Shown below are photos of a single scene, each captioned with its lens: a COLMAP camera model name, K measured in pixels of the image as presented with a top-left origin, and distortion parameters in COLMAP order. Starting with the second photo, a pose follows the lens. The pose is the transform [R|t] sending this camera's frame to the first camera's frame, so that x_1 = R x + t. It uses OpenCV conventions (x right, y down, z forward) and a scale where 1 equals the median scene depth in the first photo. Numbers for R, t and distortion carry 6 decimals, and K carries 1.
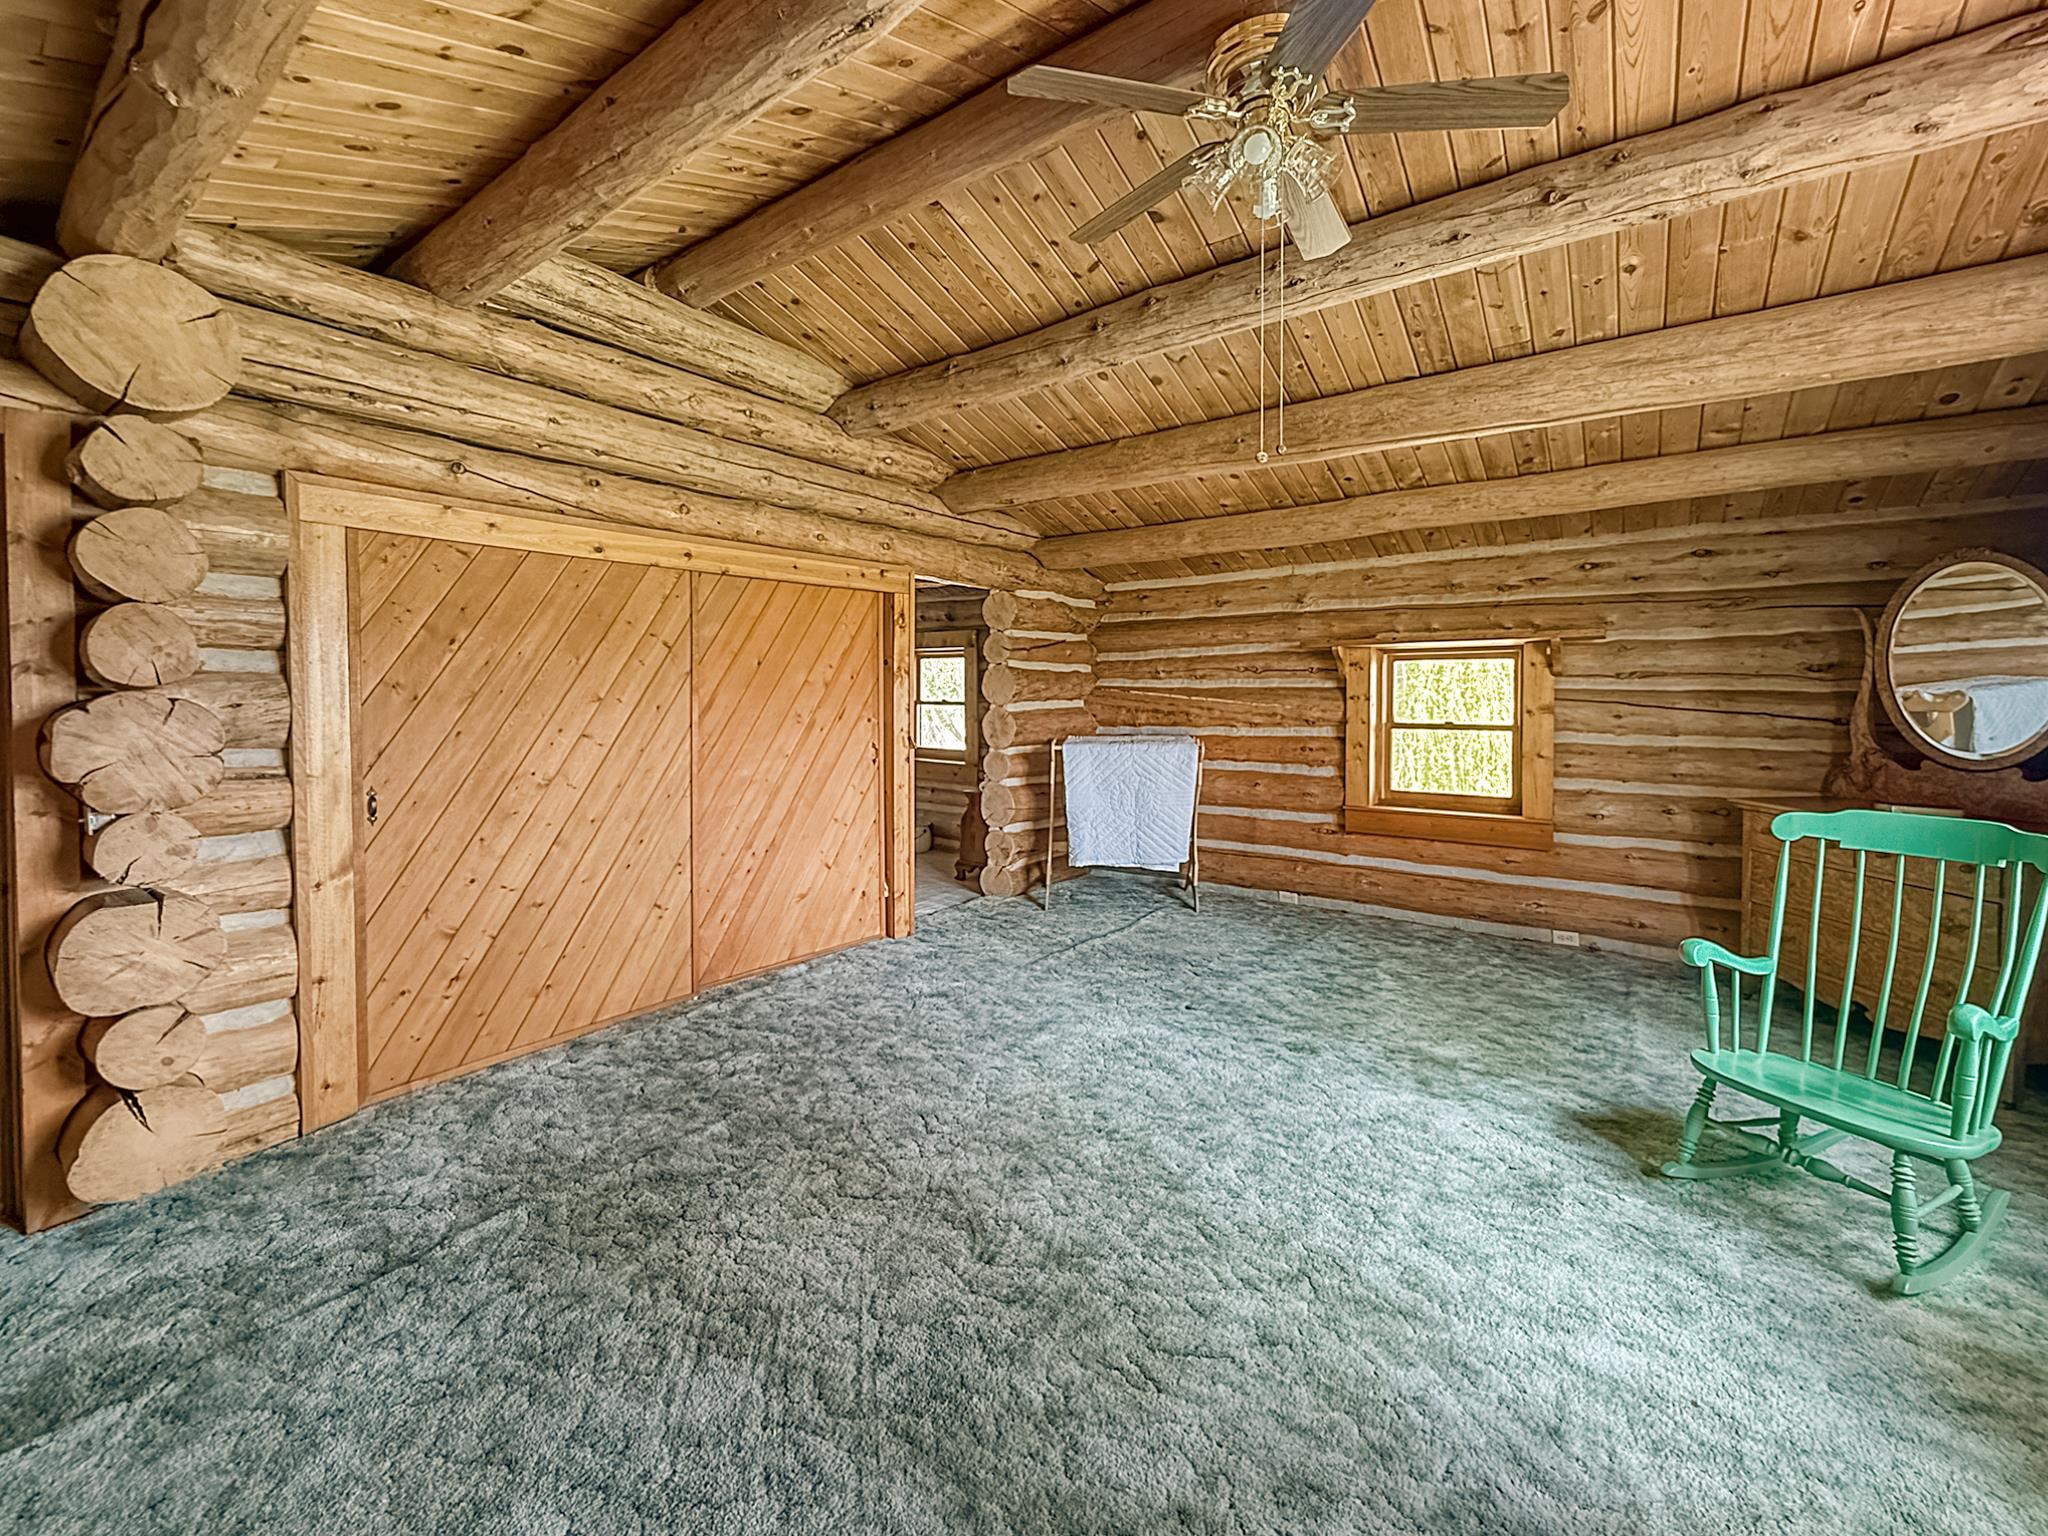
lens RADIAL K [[855.5, 0, 1020.5], [0, 855.5, 721.4], [0, 0, 1]] dist [0.000846, 0.000115]
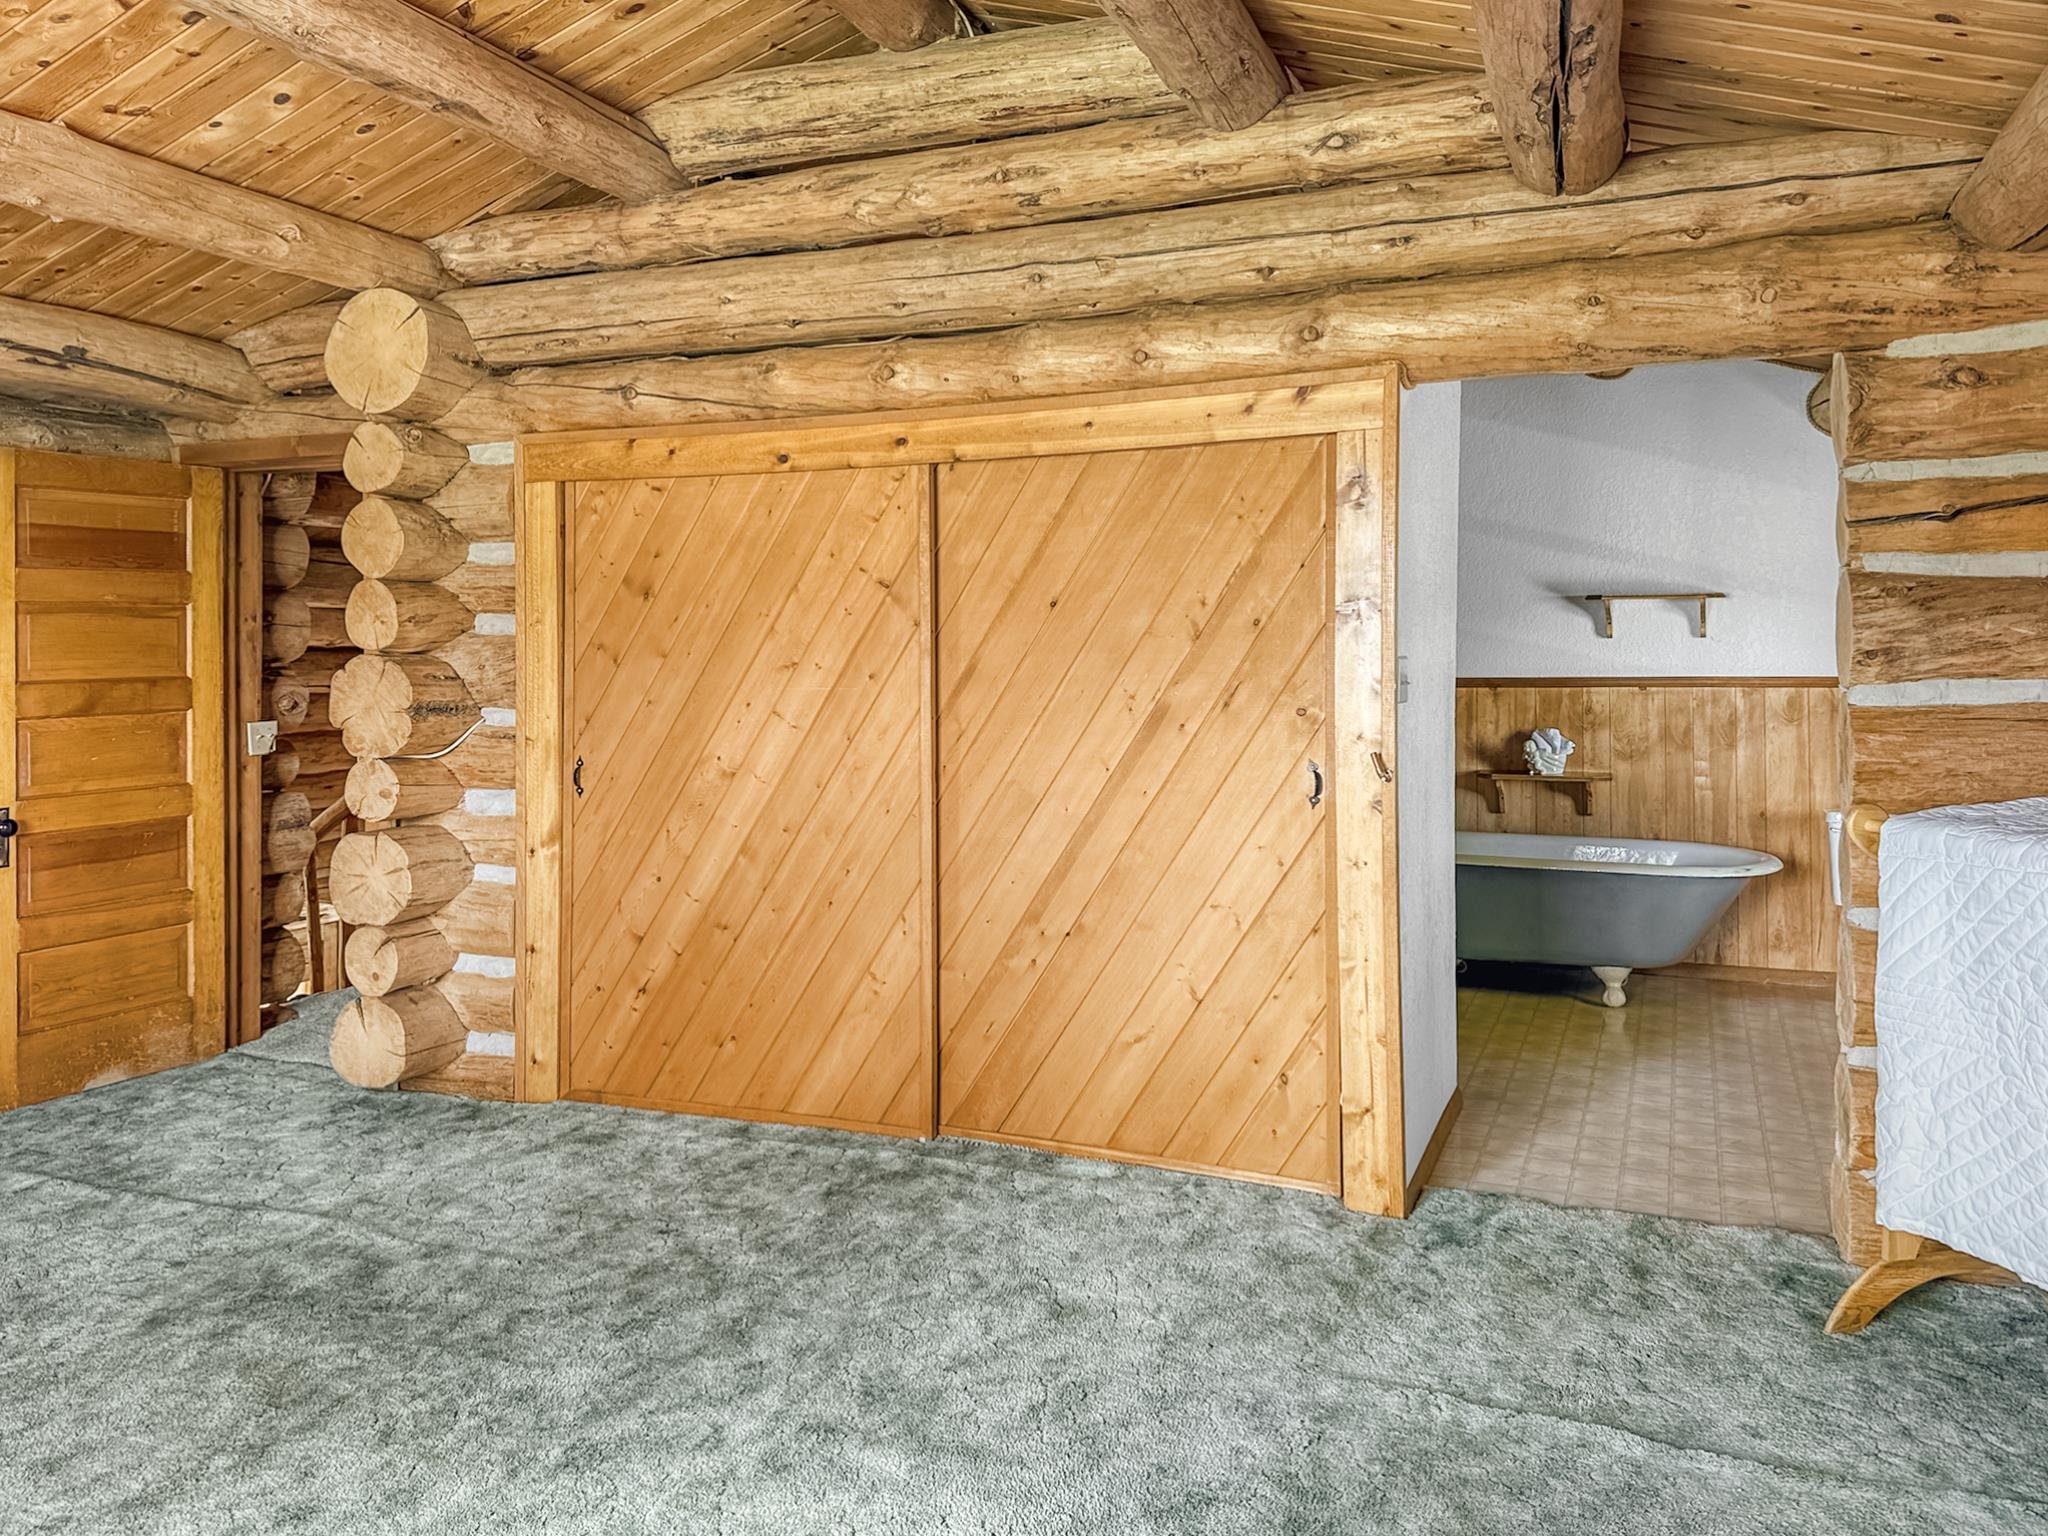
lens RADIAL K [[1487.6, 0, 1021.2], [0, 1487.6, 669.8], [0, 0, 1]] dist [0.093278, -0.135373]
pose [[0.249866, 0.012093, -0.968205, 0.671735], [-0.028621, 0.999577, 0.005098, -0.028588], [0.967857, 0.026437, 0.250107, 0.753175]]
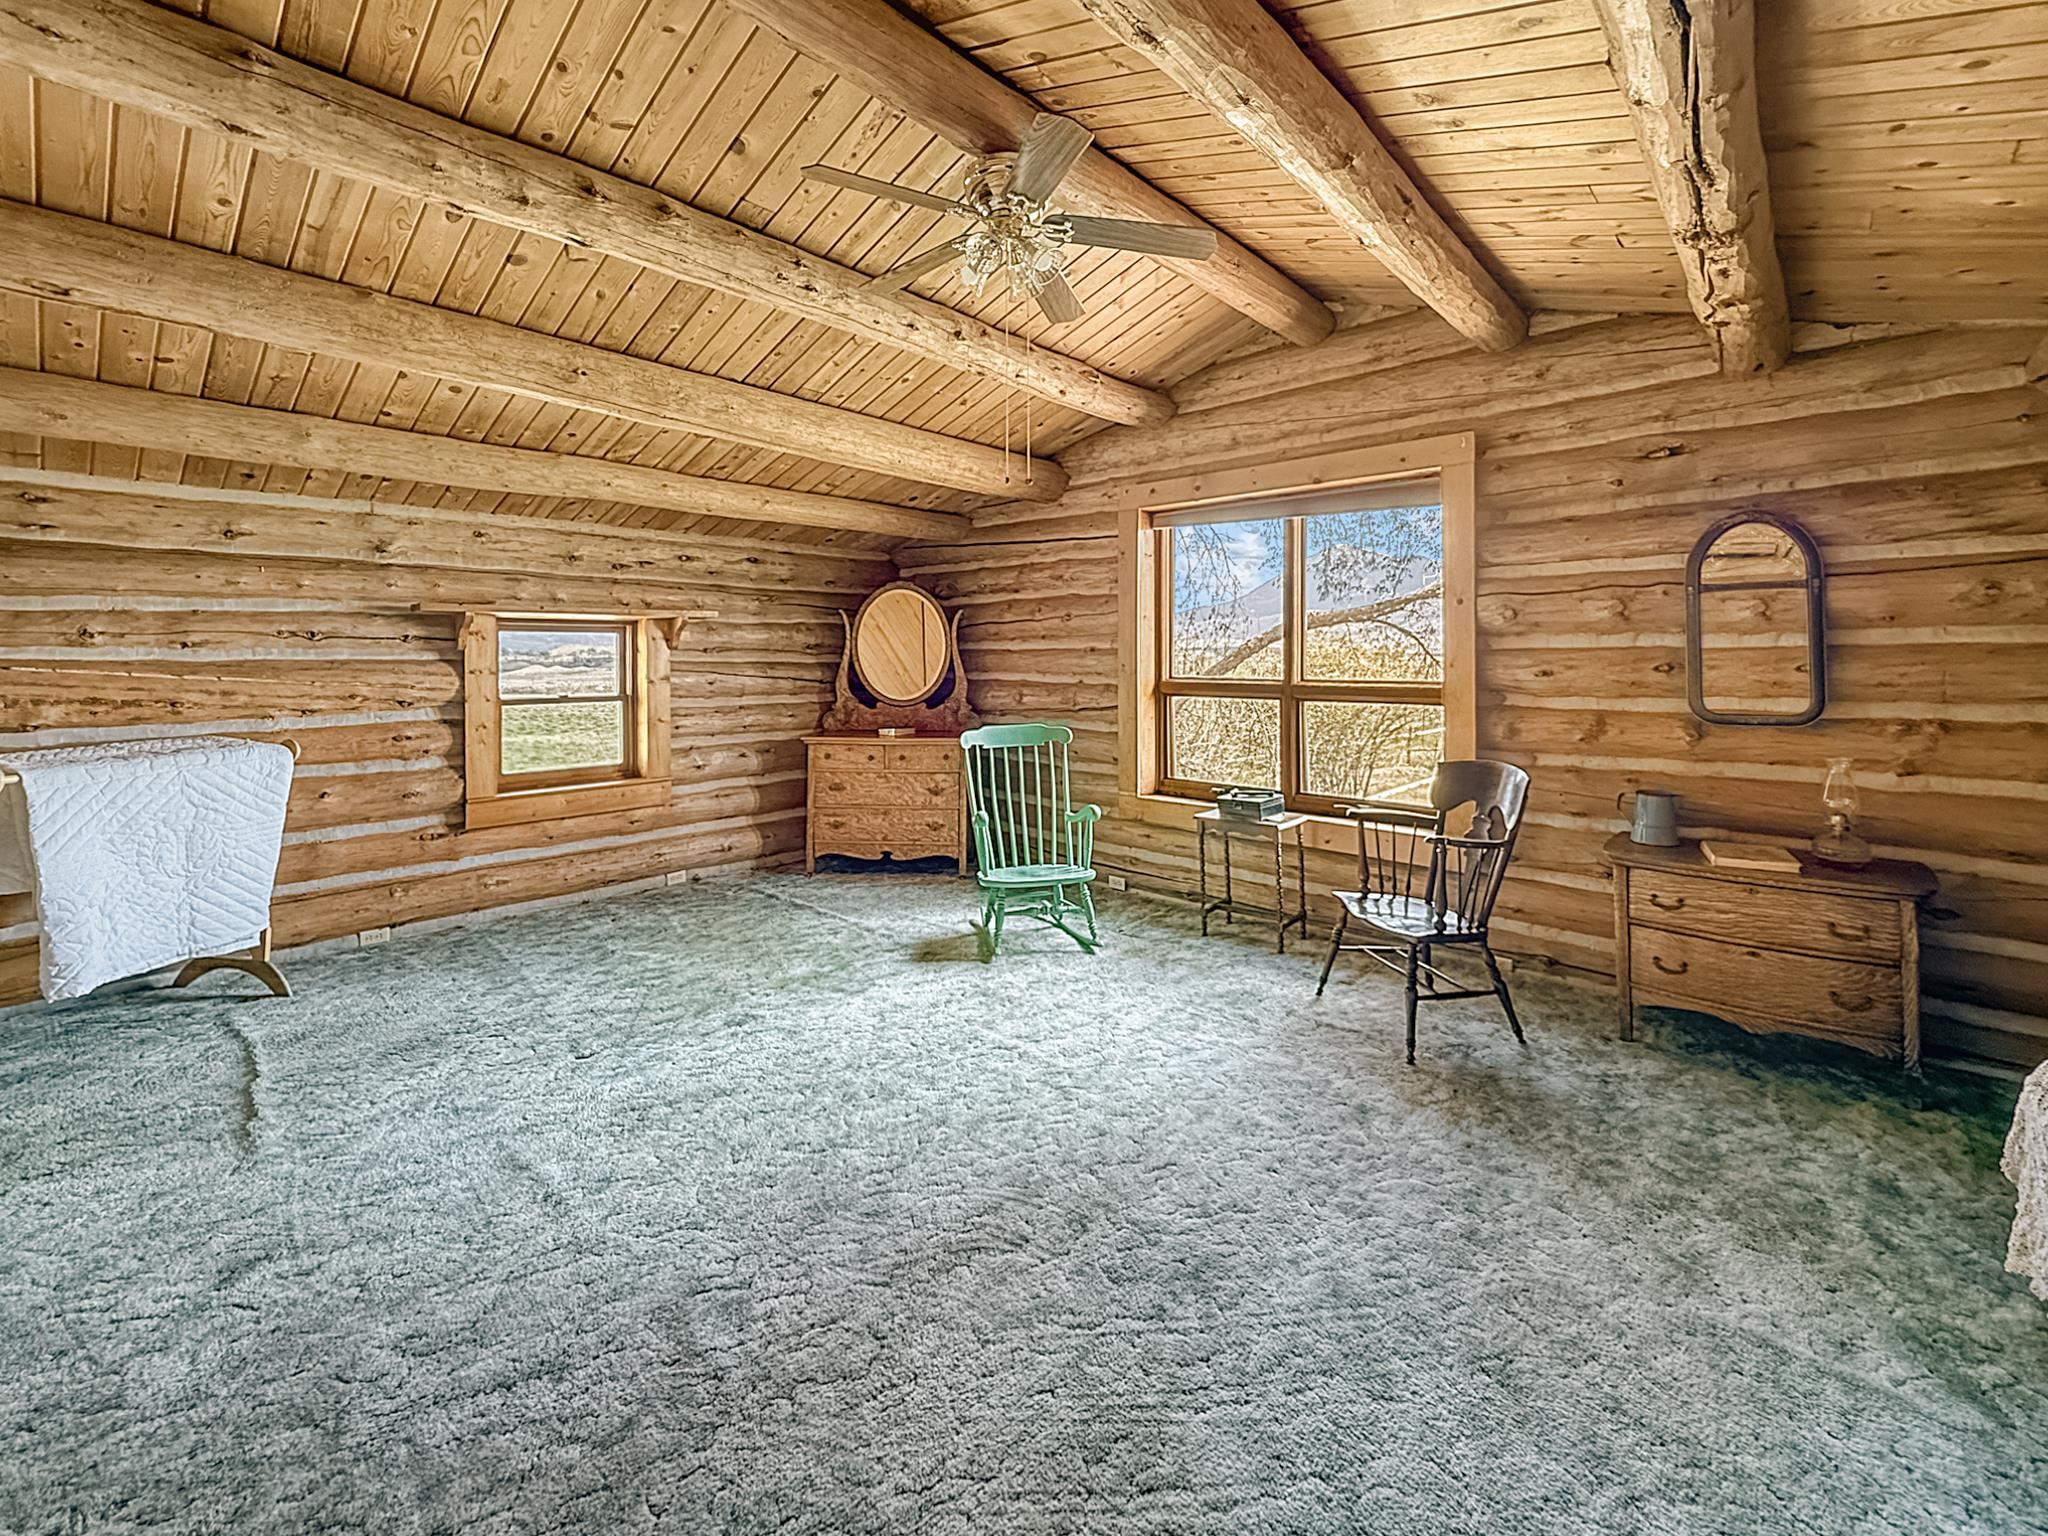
lens RADIAL K [[868.8, 0, 1032.5], [0, 868.8, 664.6], [0, 0, 1]] dist [0.001751, -0.000033]
pose [[0.095399, -0.006962, 0.995415, -0.549527], [0.040383, 0.999179, 0.003118, -0.019446], [-0.994620, 0.039901, 0.095602, 0.463043]]
